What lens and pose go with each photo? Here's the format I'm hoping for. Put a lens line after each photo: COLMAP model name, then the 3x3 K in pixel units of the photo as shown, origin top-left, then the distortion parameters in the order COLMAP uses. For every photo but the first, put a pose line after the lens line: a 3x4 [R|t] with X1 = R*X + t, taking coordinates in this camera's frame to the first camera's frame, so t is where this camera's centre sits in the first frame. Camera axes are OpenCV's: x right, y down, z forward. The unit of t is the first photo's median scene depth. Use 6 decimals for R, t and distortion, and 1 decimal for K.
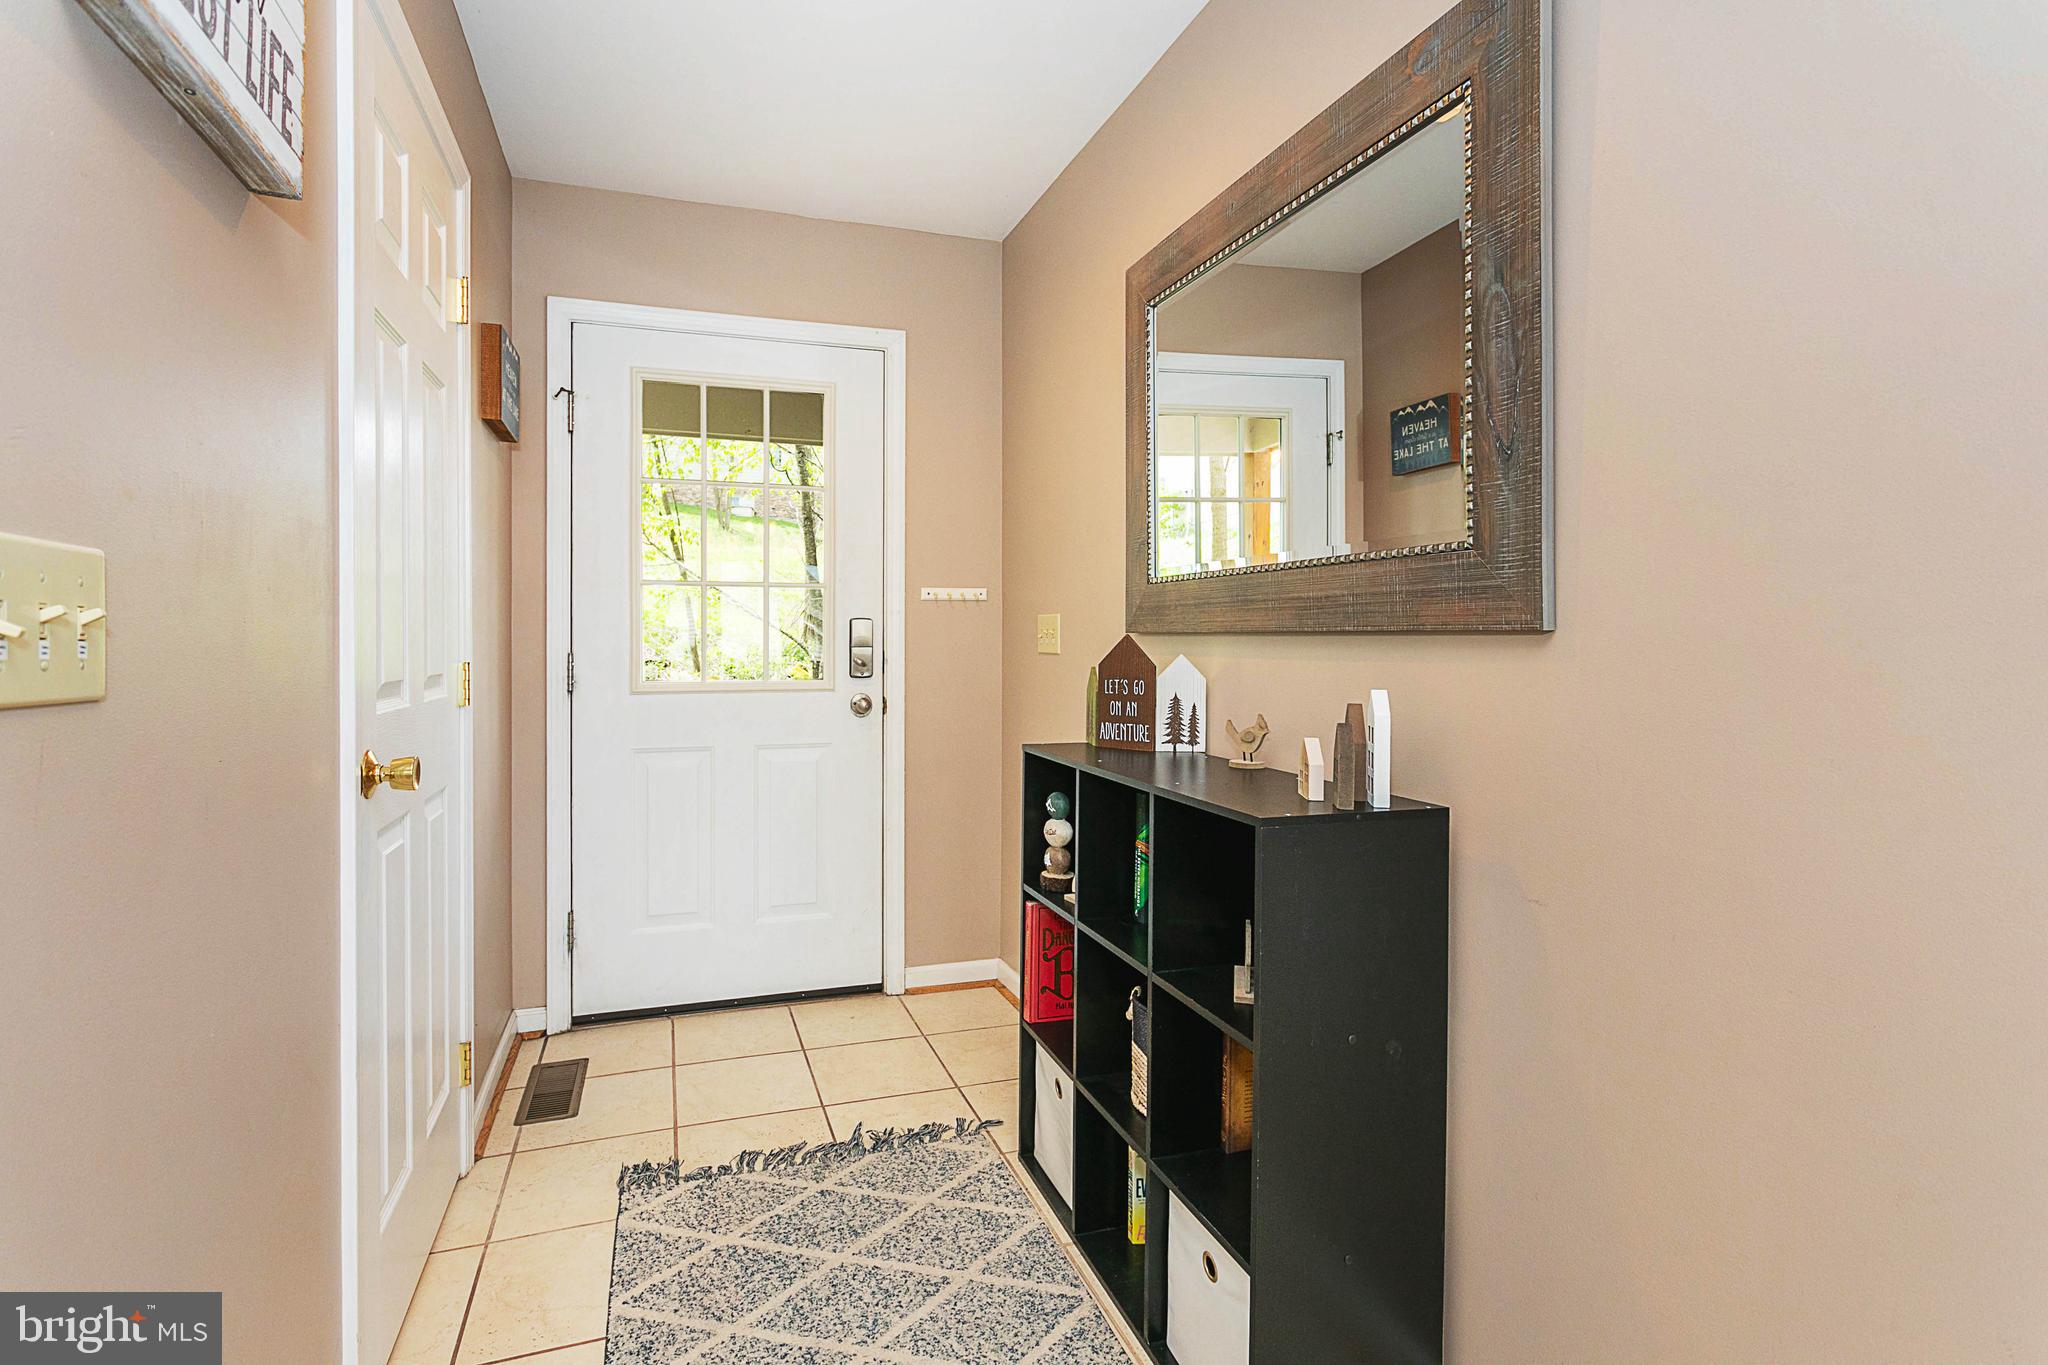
lens RADIAL K [[1009.4, 0, 1021.2], [0, 1009.4, 642.9], [0, 0, 1]] dist [0.000870, 0.000013]
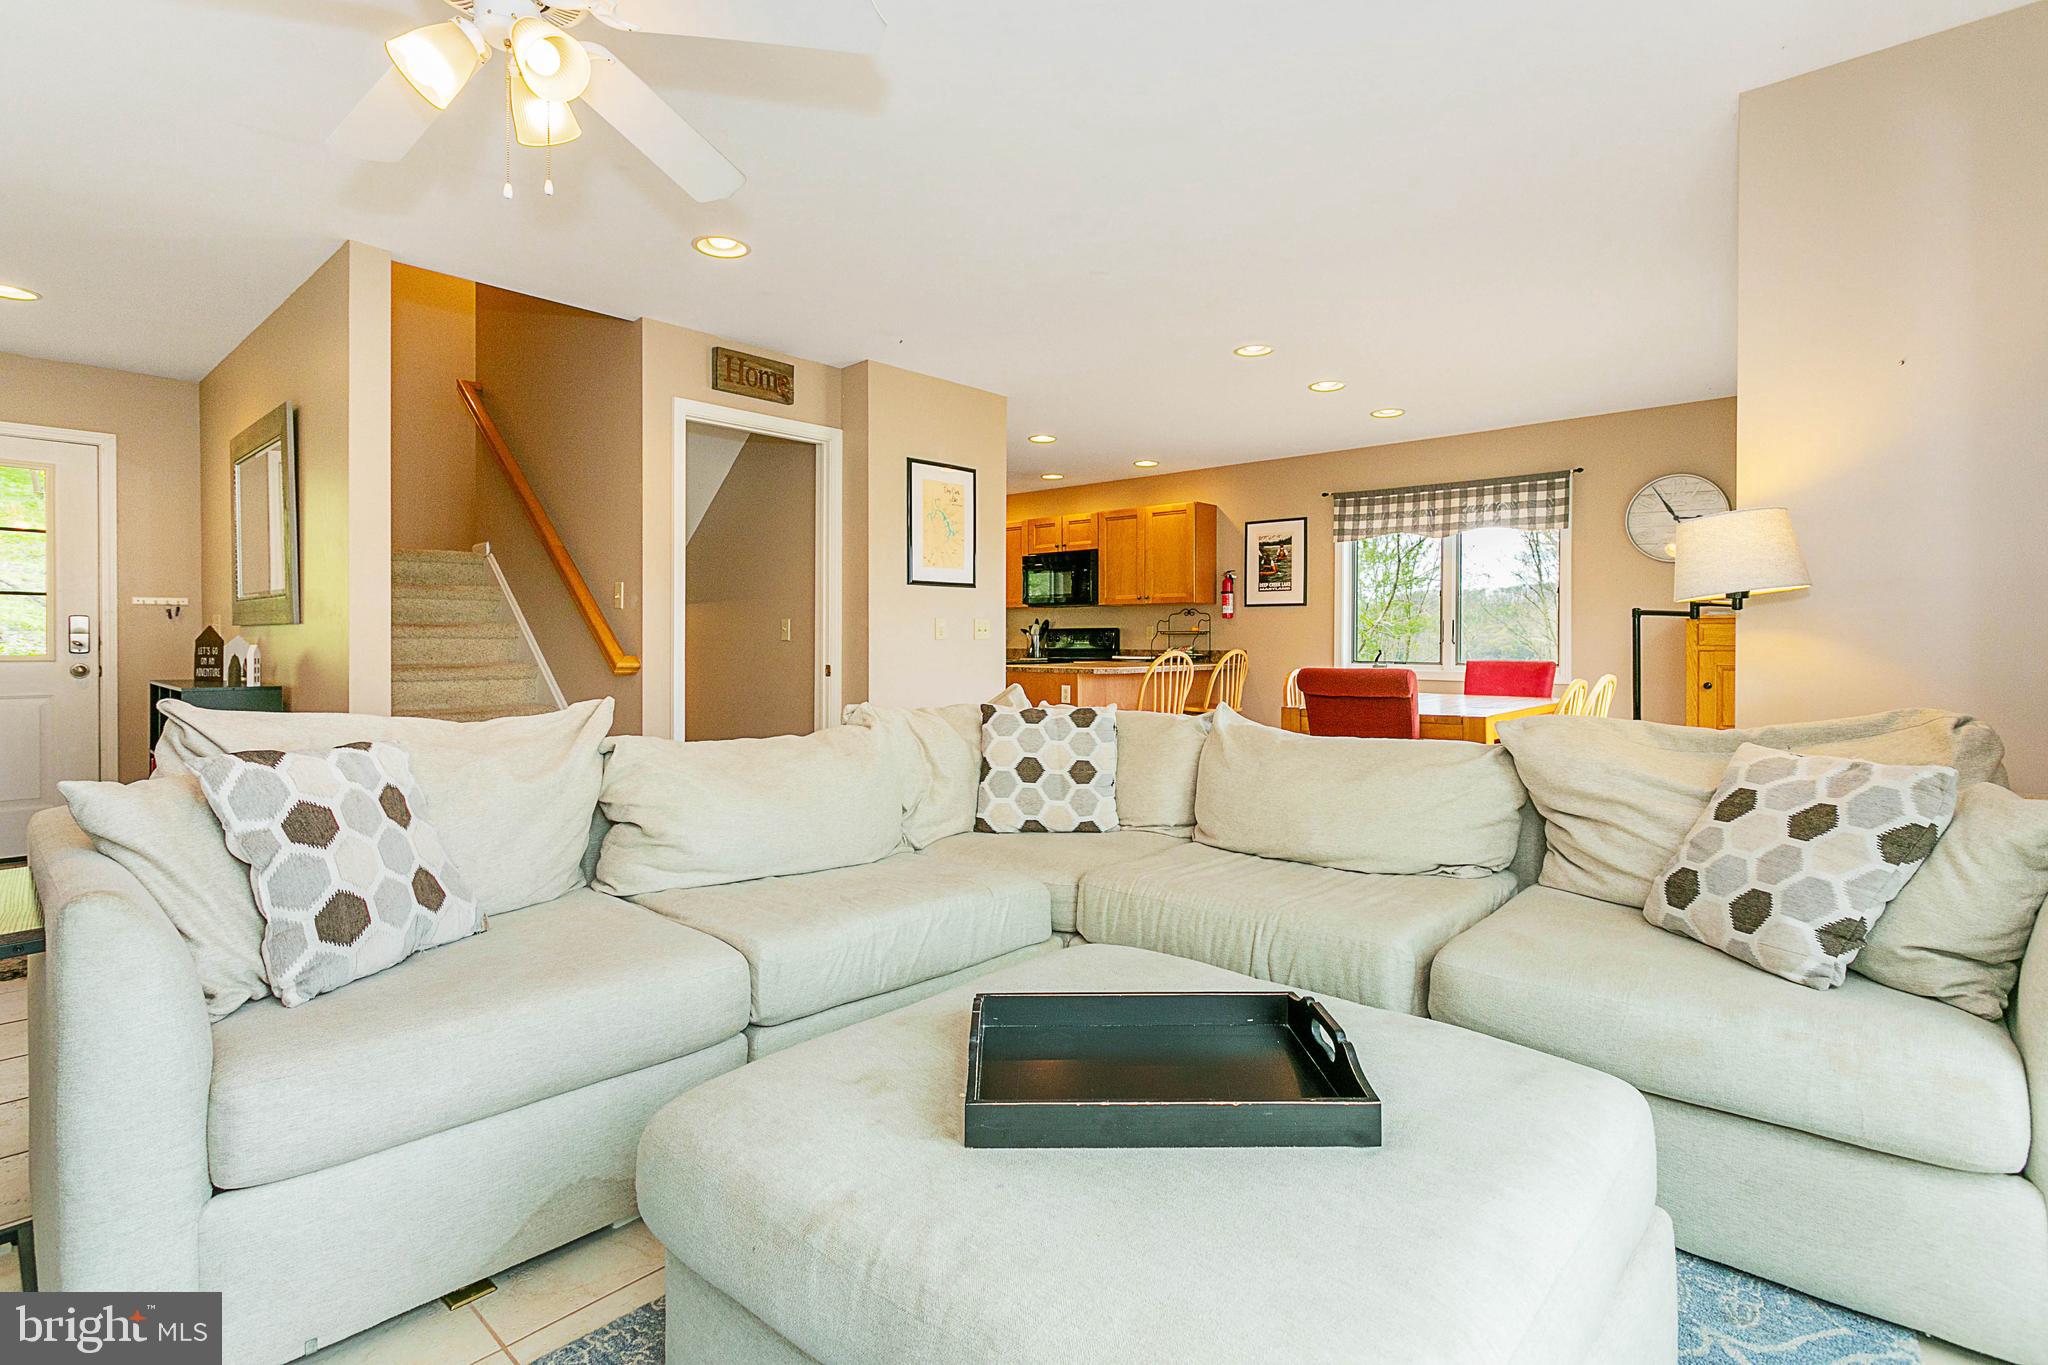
lens RADIAL K [[982.4, 0, 987.8], [0, 982.4, 649.8], [0, 0, 1]] dist [0.000863, 0.000134]
pose [[0.884215, -0.000576, 0.467080, 0.574484], [-0.002337, 0.999981, 0.005656, 0.026206], [-0.467074, -0.006093, 0.884197, -1.541582]]
